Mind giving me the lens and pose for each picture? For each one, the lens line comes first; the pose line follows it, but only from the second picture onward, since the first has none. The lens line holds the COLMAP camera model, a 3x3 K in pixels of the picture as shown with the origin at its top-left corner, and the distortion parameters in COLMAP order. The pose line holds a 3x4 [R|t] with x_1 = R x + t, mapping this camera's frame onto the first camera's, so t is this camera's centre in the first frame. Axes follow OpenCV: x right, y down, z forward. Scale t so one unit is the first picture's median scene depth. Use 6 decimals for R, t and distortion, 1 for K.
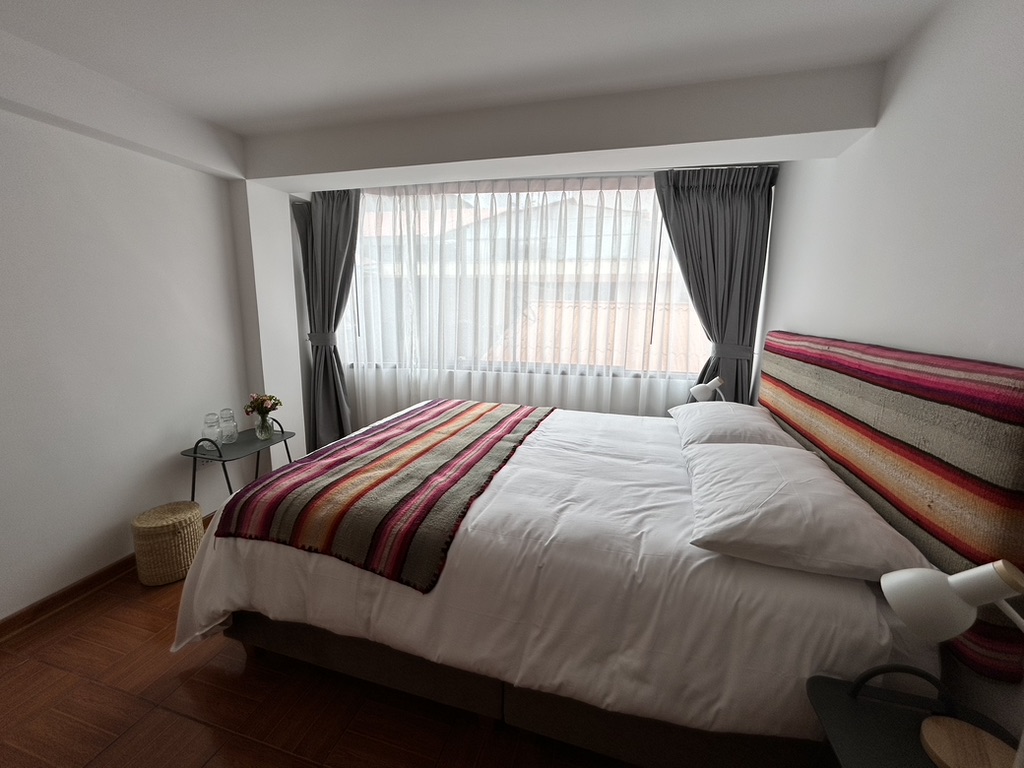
lens RADIAL K [[416.3, 0, 509.1], [0, 416.3, 376.4], [0, 0, 1]] dist [0.005087, -0.000308]
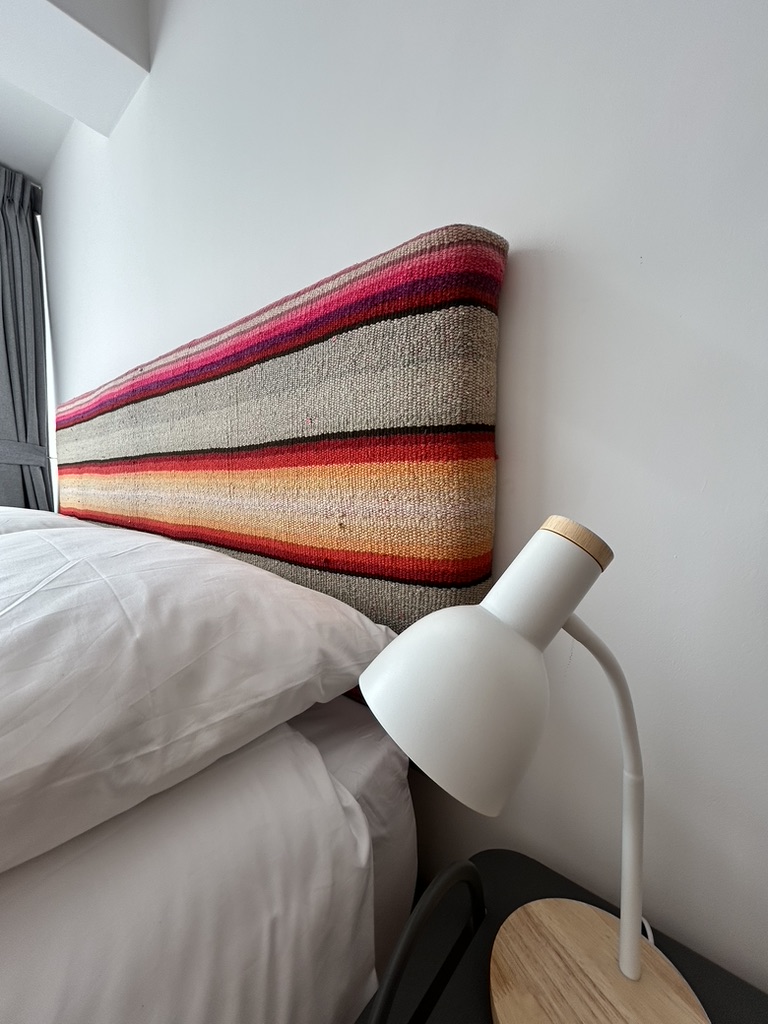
lens RADIAL K [[416.3, 0, 384.6], [0, 416.3, 513.0], [0, 0, 1]] dist [0.005087, -0.000308]
pose [[0.407513, -0.076776, 0.909966, 0.511119], [0.160258, 0.987008, 0.011507, 0.284579], [-0.899028, 0.141140, 0.414522, 0.690890]]
